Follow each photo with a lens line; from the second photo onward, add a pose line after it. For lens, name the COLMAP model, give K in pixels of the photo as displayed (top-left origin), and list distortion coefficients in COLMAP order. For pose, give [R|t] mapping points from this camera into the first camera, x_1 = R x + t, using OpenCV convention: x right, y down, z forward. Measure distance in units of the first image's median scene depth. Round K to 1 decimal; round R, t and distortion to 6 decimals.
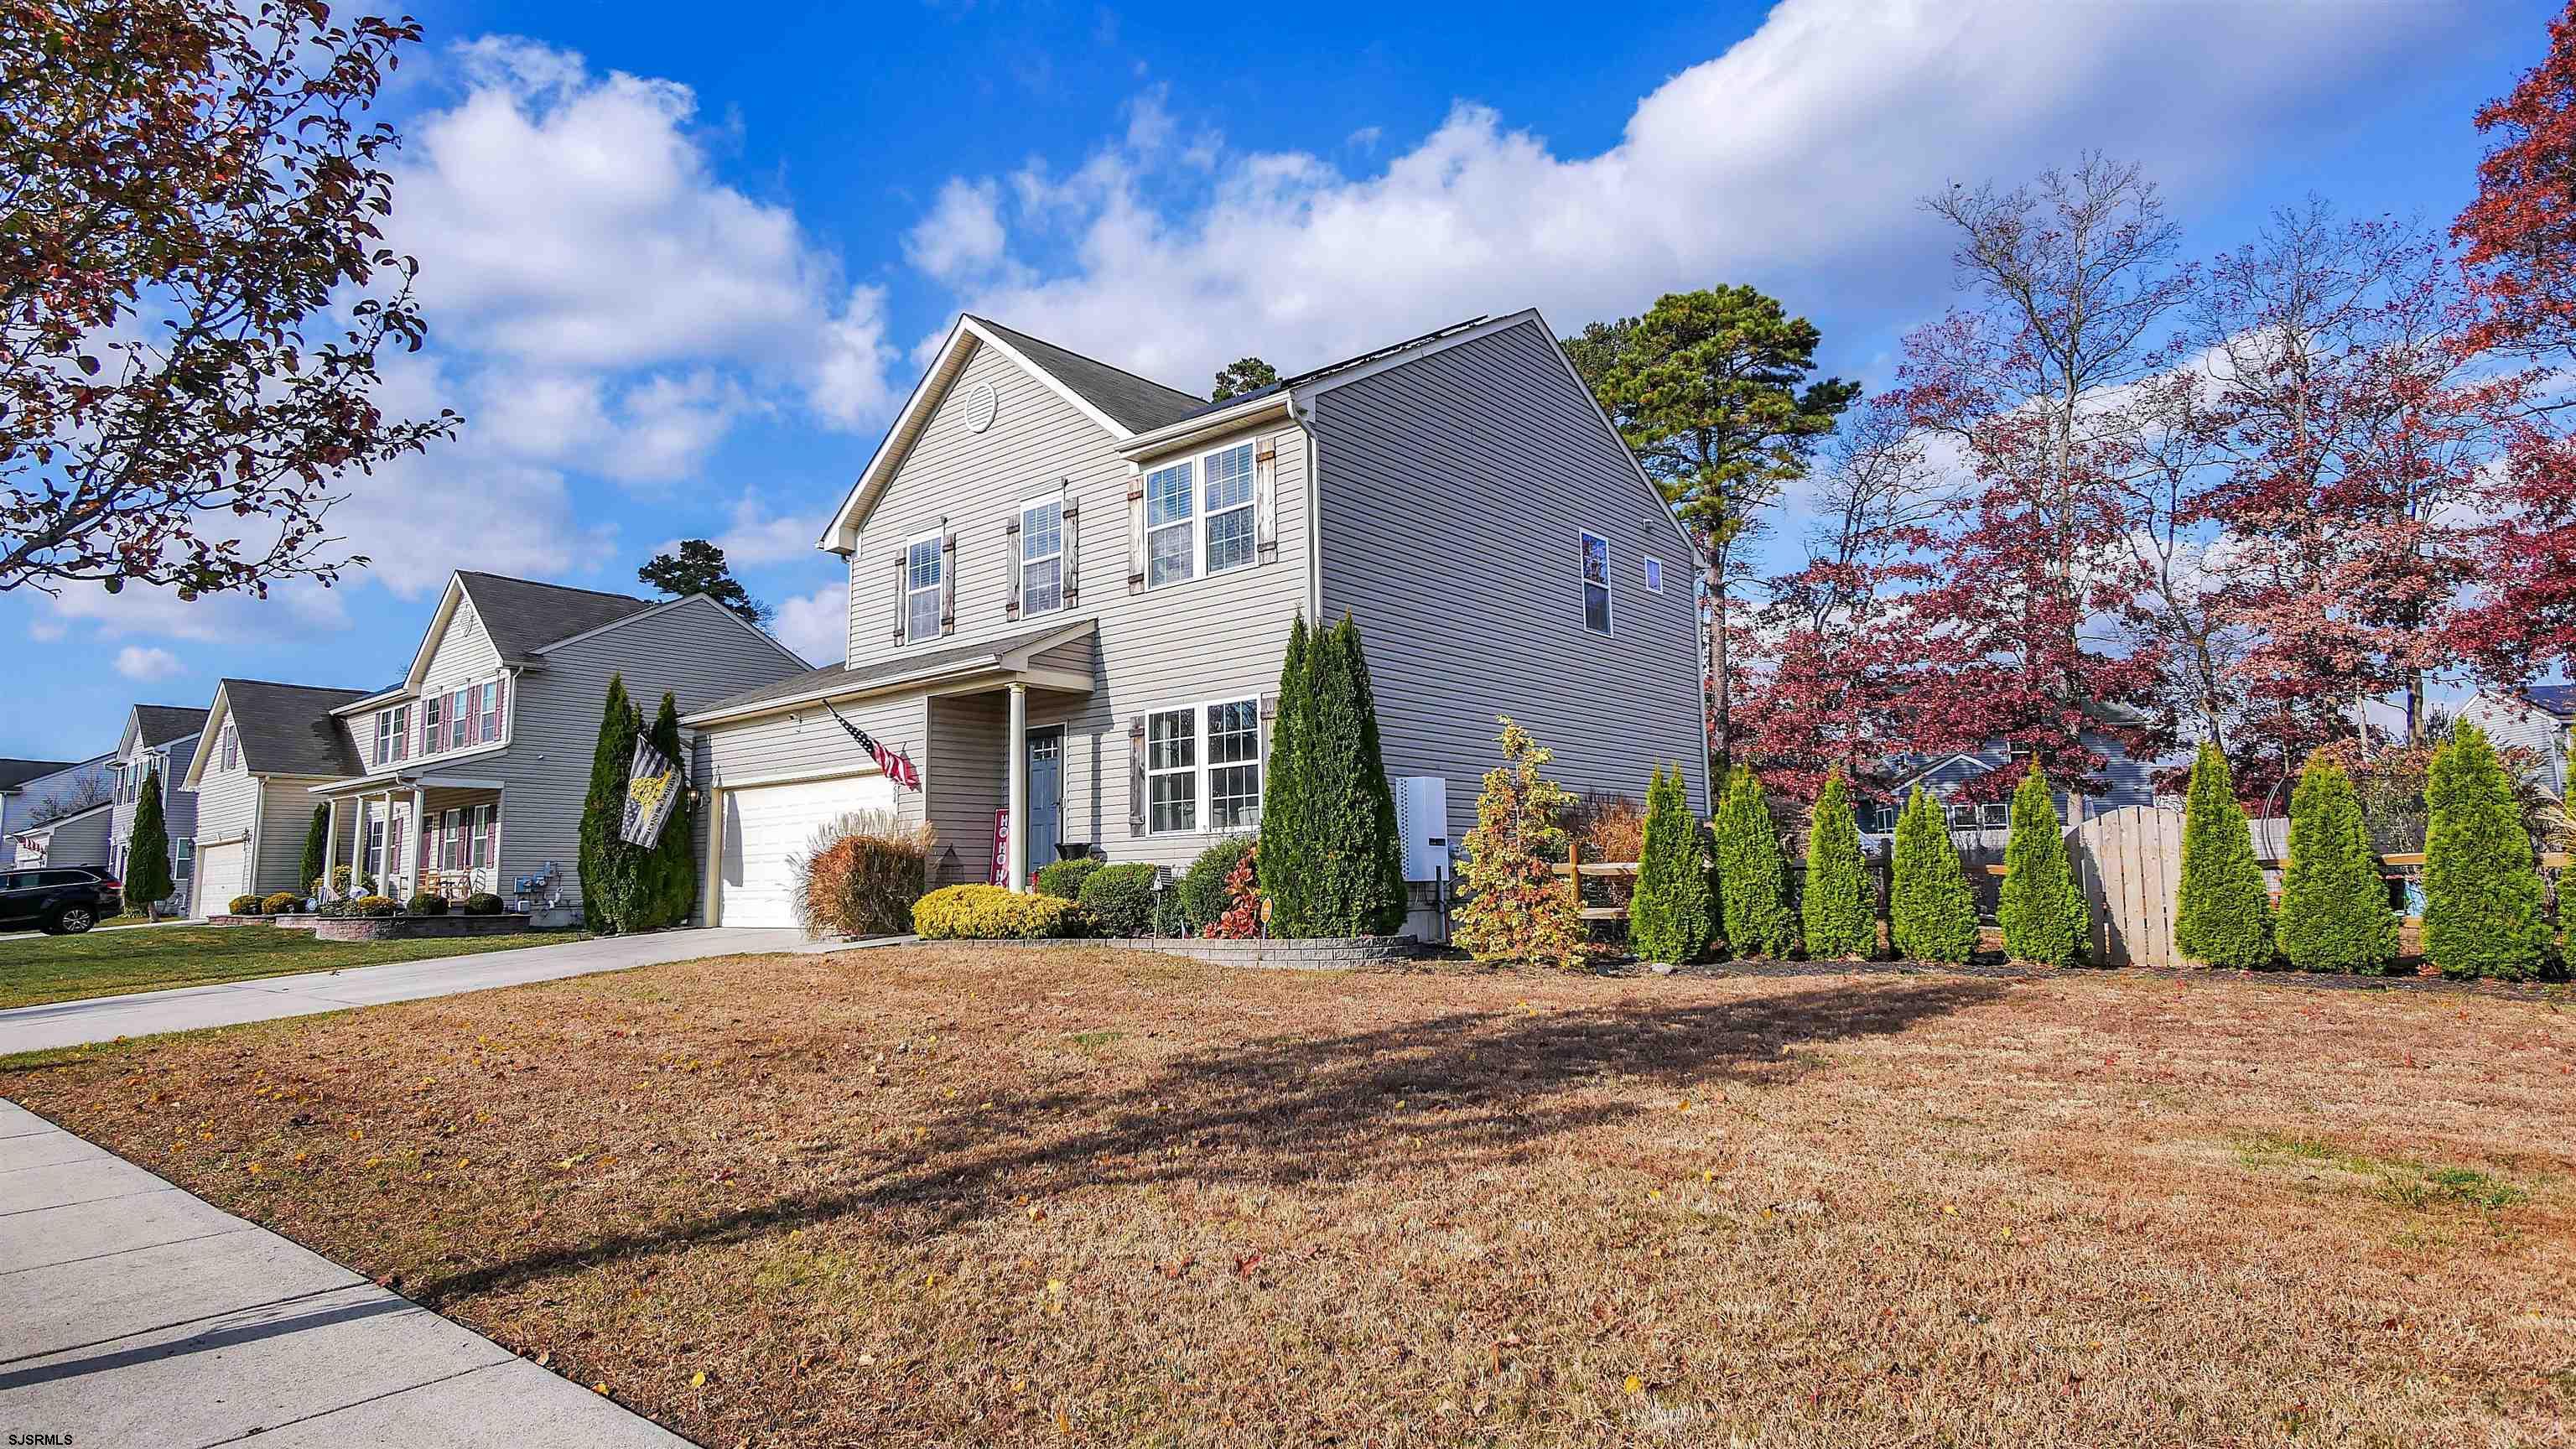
lens RADIAL K [[1361.1, 0, 1293.6], [0, 1361.1, 716.8], [0, 0, 1]] dist [0.000577, 0.000110]
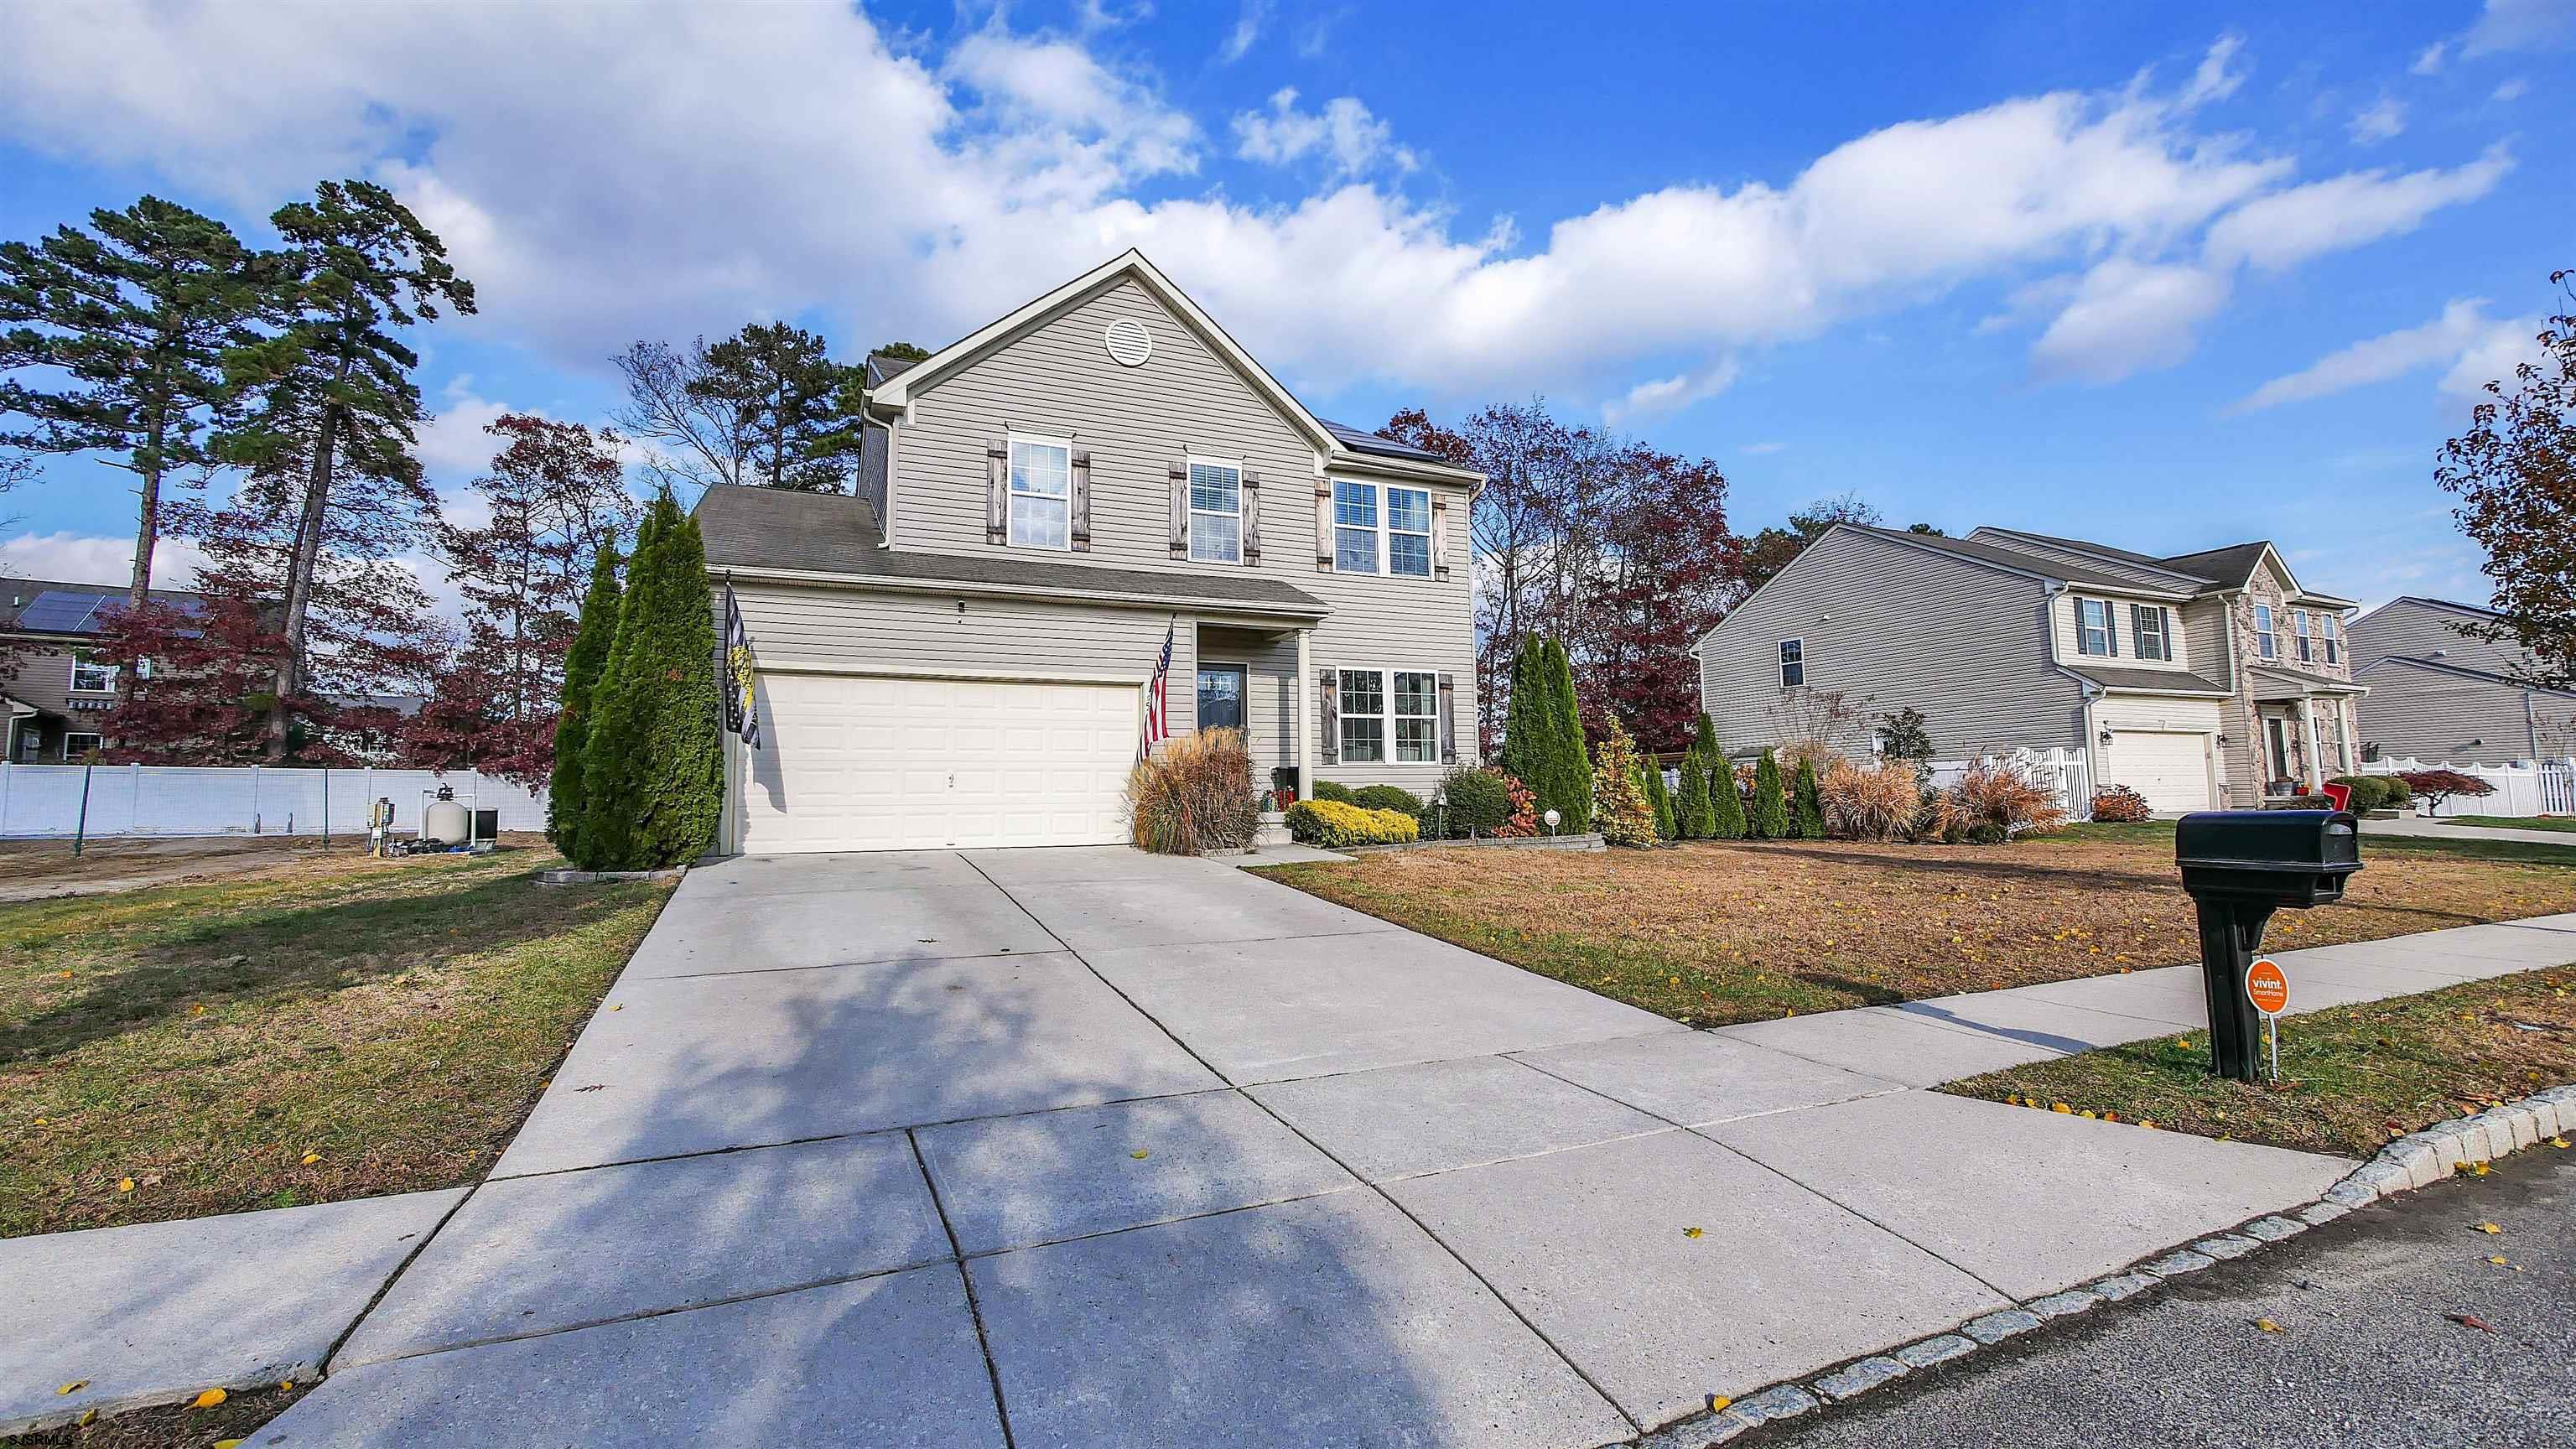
lens RADIAL K [[1038.3, 0, 1252.8], [0, 1038.3, 698.3], [0, 0, 1]] dist [-0.003950, 0.001397]
pose [[0.448856, 0.099253, 0.888075, -0.986995], [-0.108889, 0.992482, -0.055886, 0.086734], [-0.886945, -0.071617, 0.456289, 0.611182]]
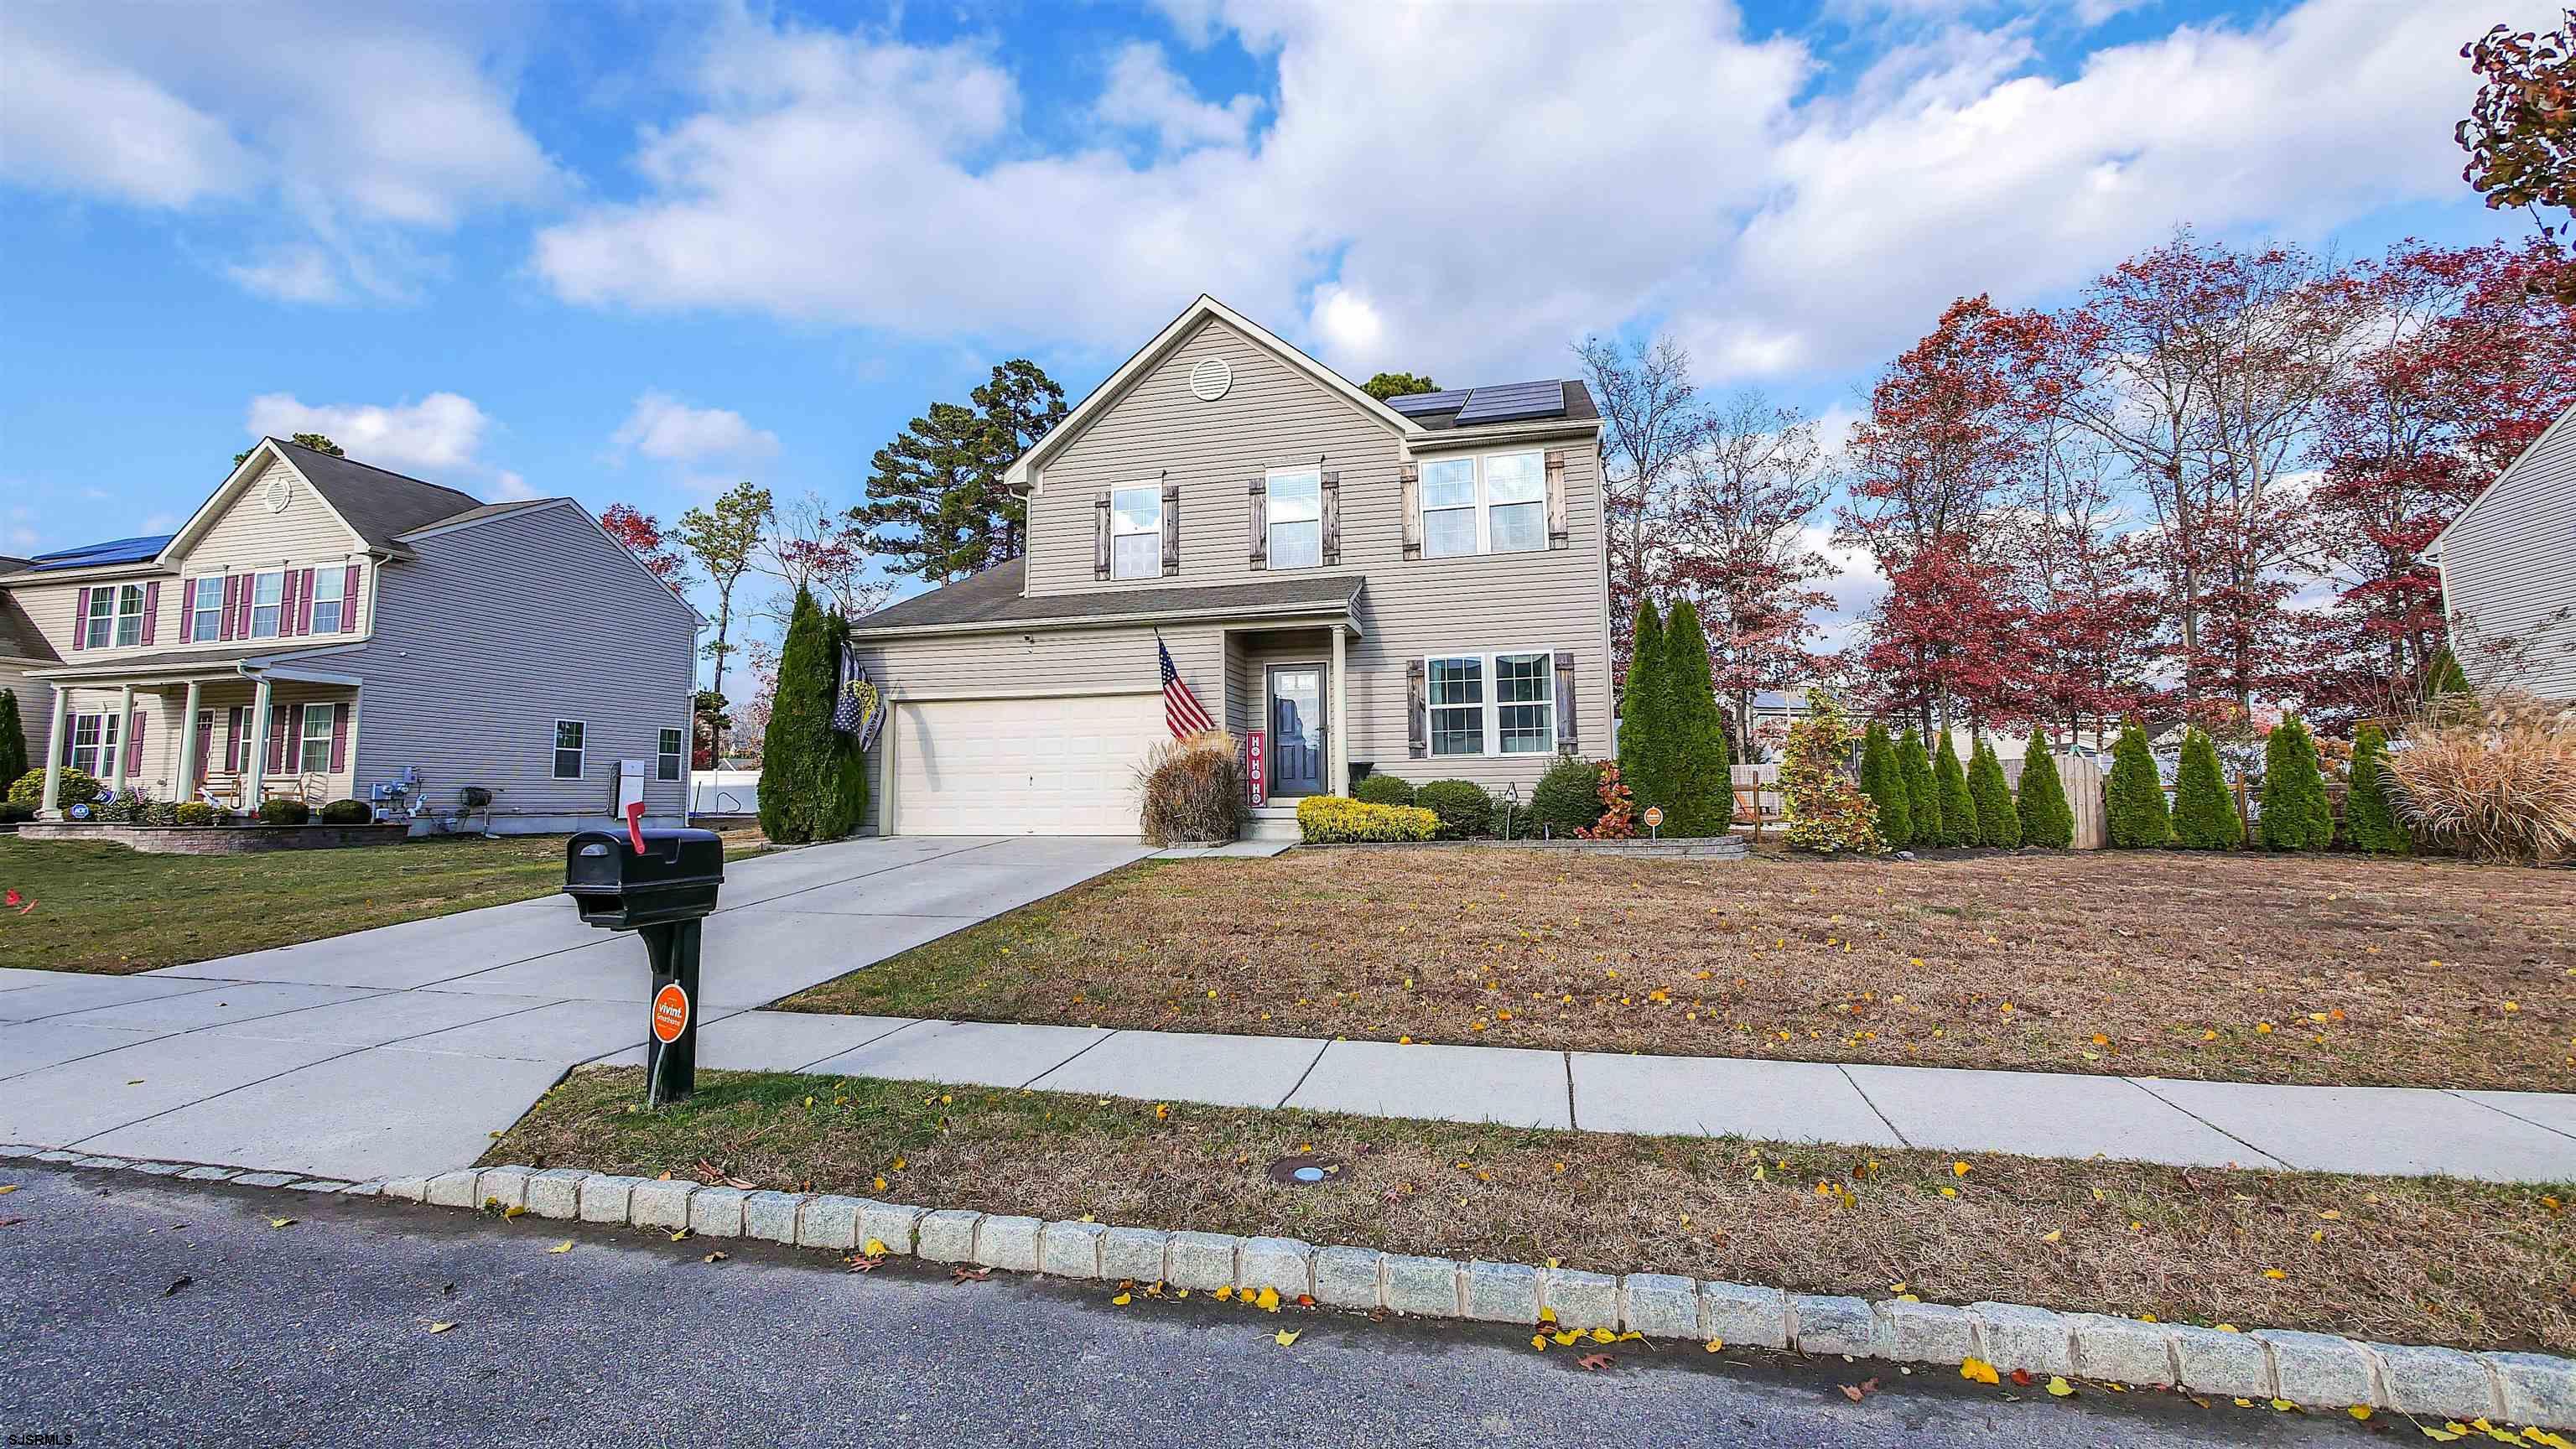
lens RADIAL K [[1038.3, 0, 1284.1], [0, 1038.3, 689.1], [0, 0, 1]] dist [-0.003950, 0.001397]
pose [[0.899341, 0.053525, 0.433960, -0.616213], [-0.060489, 0.998166, 0.002244, 0.030546], [-0.433044, -0.028268, 0.900929, 0.206158]]
